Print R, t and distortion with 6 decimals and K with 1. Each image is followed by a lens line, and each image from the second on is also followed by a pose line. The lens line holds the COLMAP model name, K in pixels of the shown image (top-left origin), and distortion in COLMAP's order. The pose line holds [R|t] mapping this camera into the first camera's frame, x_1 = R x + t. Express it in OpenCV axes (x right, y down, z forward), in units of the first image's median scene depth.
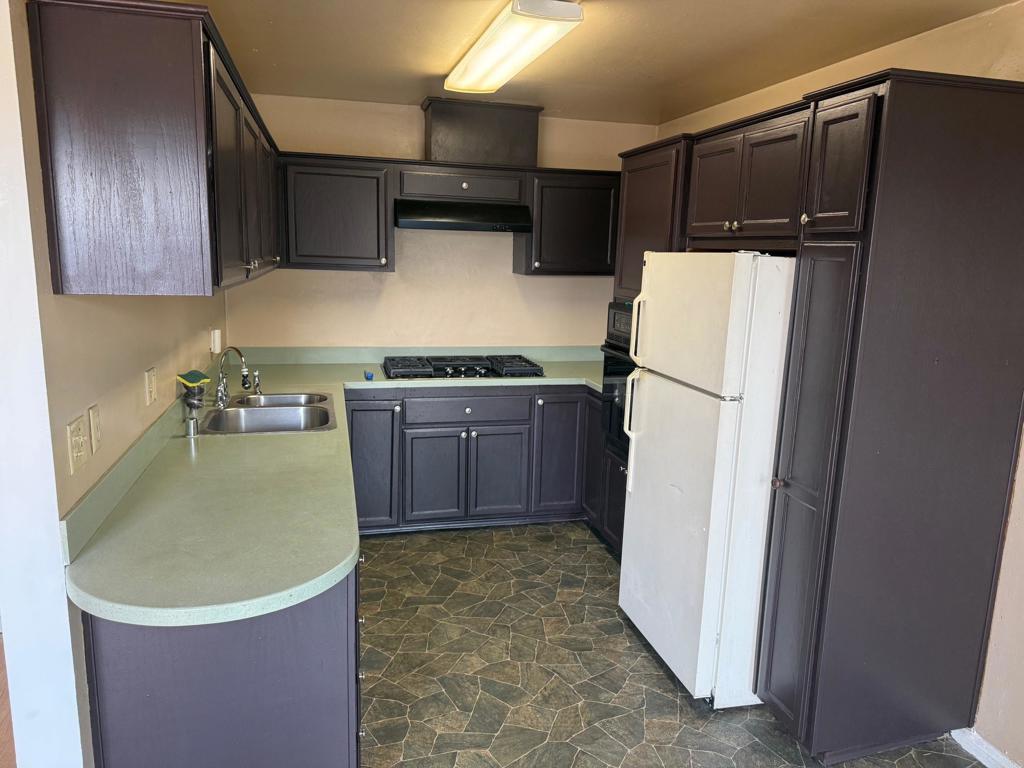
lens RADIAL K [[711.7, 0, 512.0], [0, 711.7, 384.0], [0, 0, 1]] dist [0.001890, -0.000208]
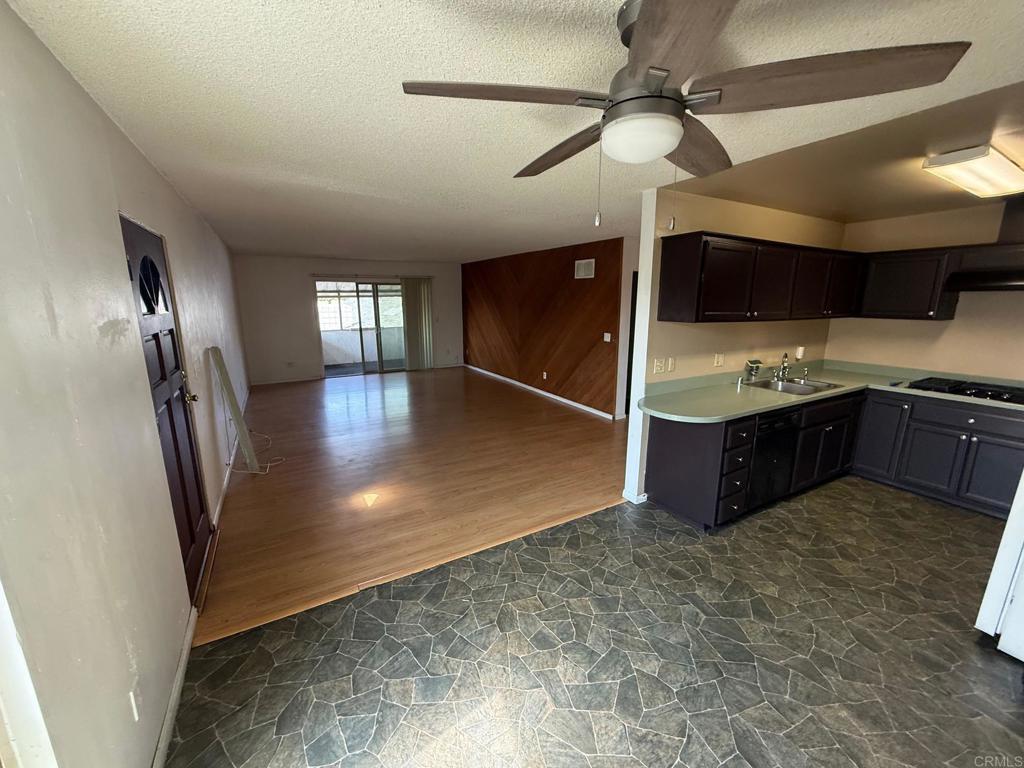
lens RADIAL K [[407.9, 0, 512.0], [0, 407.9, 384.0], [0, 0, 1]] dist [0.000918, -0.000156]
pose [[0.269376, 0.173523, -0.947273, 0.458422], [-0.172256, 0.976452, 0.129884, 0.018780], [0.947504, 0.128186, 0.292923, -0.103084]]
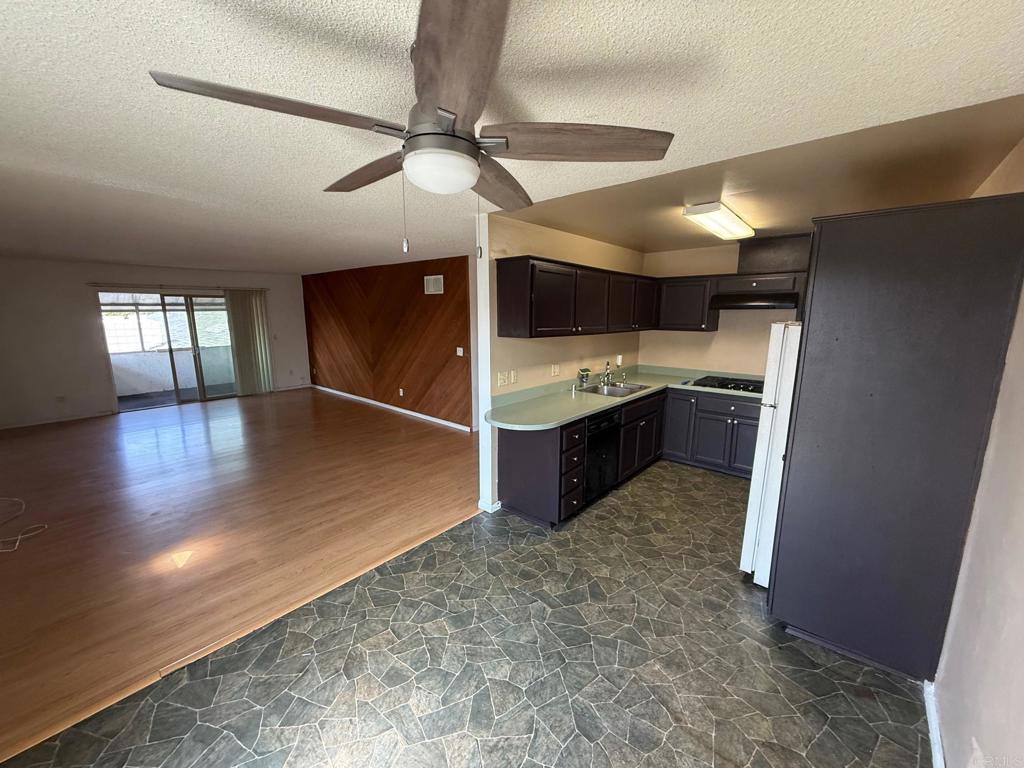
lens RADIAL K [[407.9, 0, 512.0], [0, 407.9, 384.0], [0, 0, 1]] dist [0.000918, -0.000156]
pose [[0.570371, 0.119519, -0.812645, 0.474449], [-0.138511, 0.989184, 0.048266, 0.004190], [0.809625, 0.085031, 0.580756, -0.073402]]
